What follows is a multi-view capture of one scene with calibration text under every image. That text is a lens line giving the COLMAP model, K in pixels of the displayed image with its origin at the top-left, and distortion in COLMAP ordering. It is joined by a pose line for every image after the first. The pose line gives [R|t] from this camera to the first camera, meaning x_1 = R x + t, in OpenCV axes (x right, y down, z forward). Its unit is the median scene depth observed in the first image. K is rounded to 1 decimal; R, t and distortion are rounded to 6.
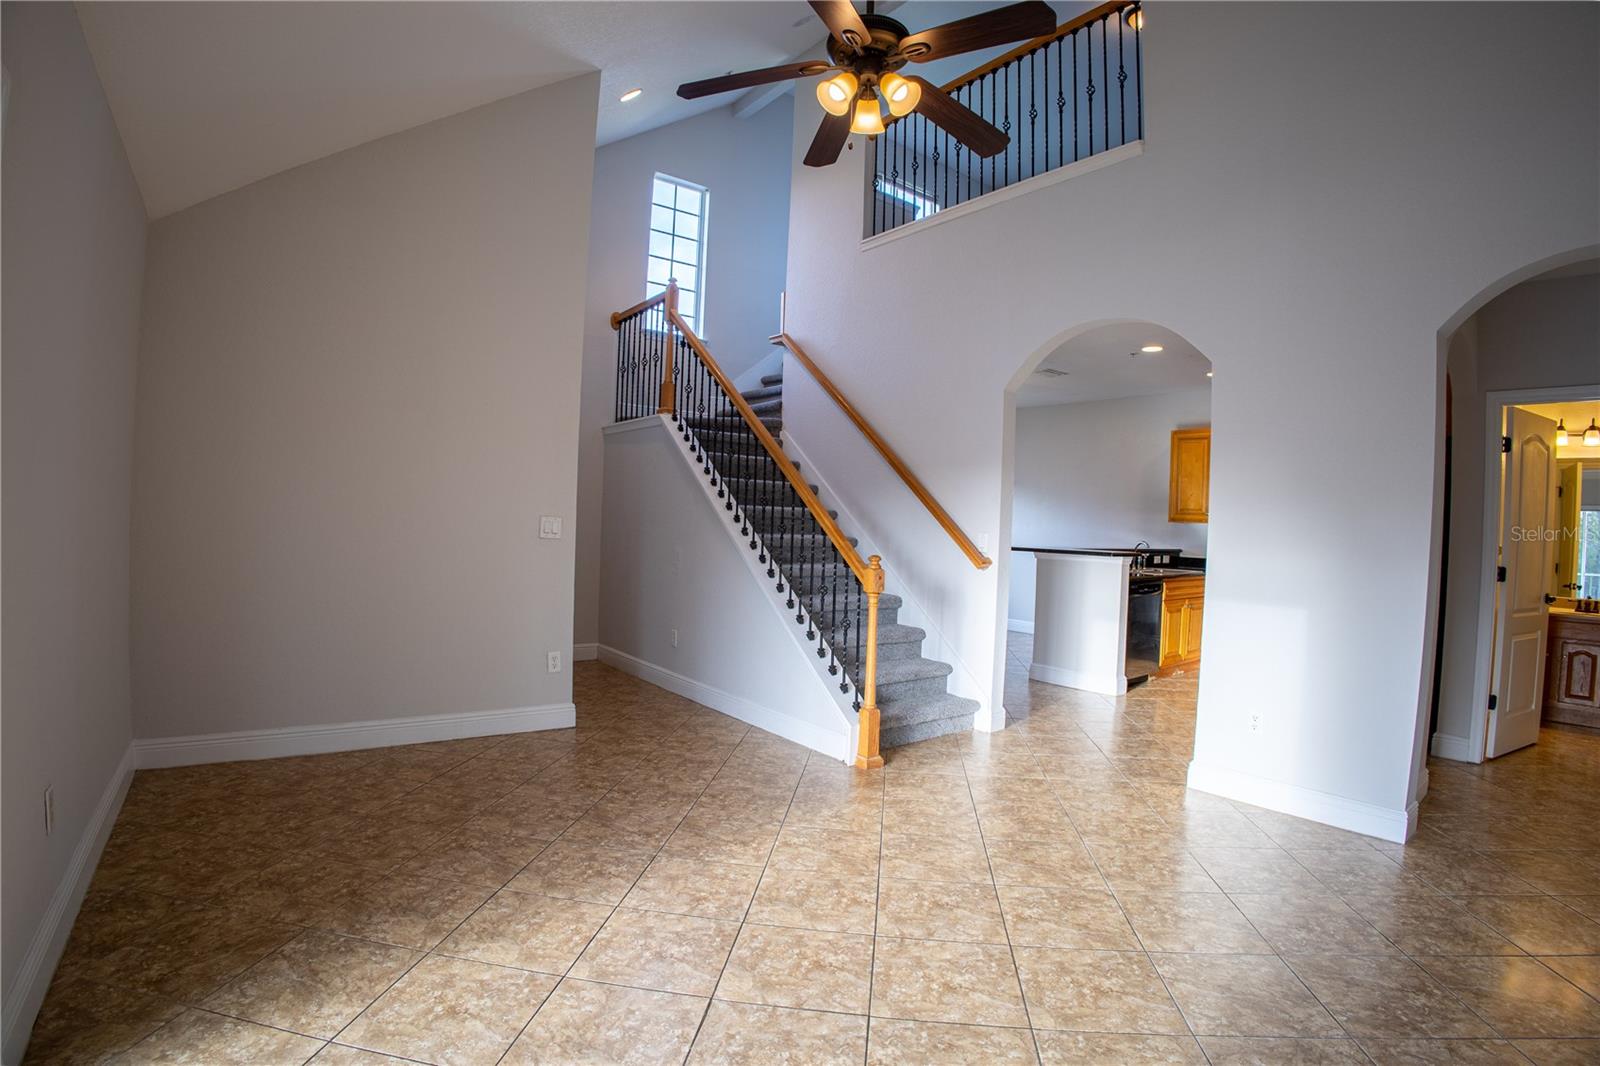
lens RADIAL K [[755.0, 0, 800.0], [0, 755.0, 533.0], [0, 0, 1]] dist [-0.000726, -0.000175]
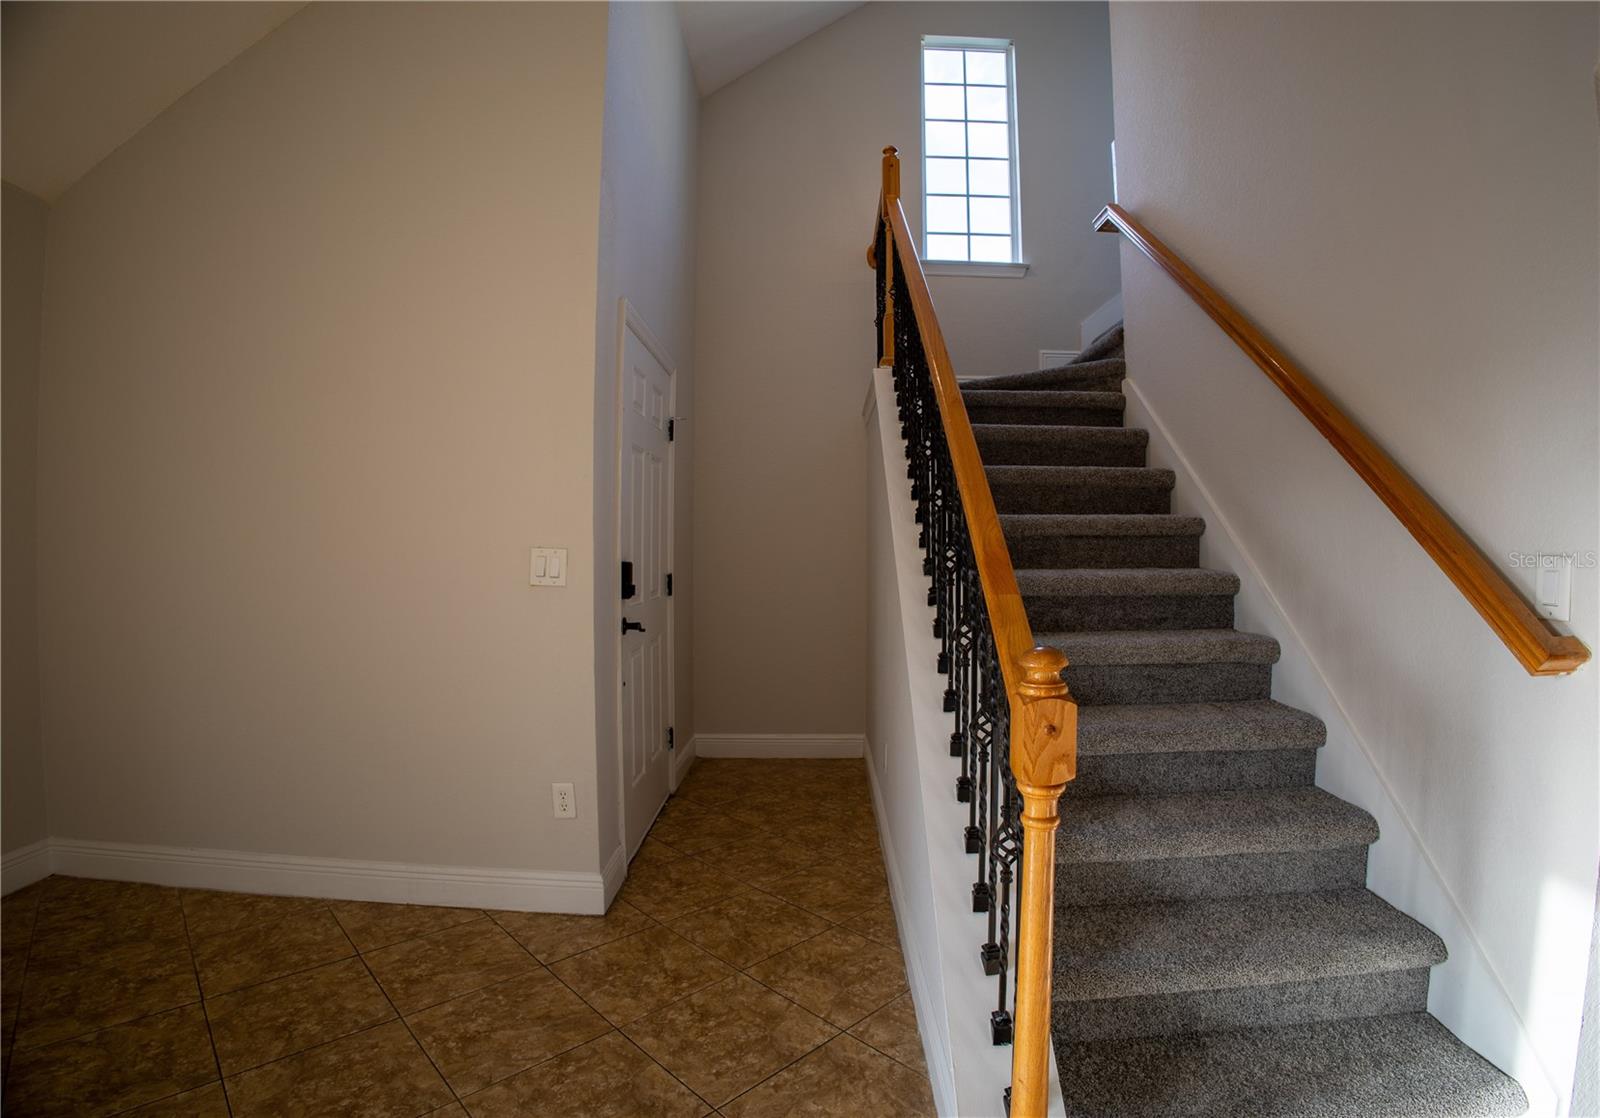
lens RADIAL K [[820.0, 0, 800.0], [0, 820.0, 559.0], [0, 0, 1]] dist [-0.118608, 0.025049]
pose [[0.816704, -0.025094, -0.576511, 0.162141], [0.015354, 0.999645, -0.021760, 0.003609], [0.576853, 0.008919, 0.816800, 0.553127]]
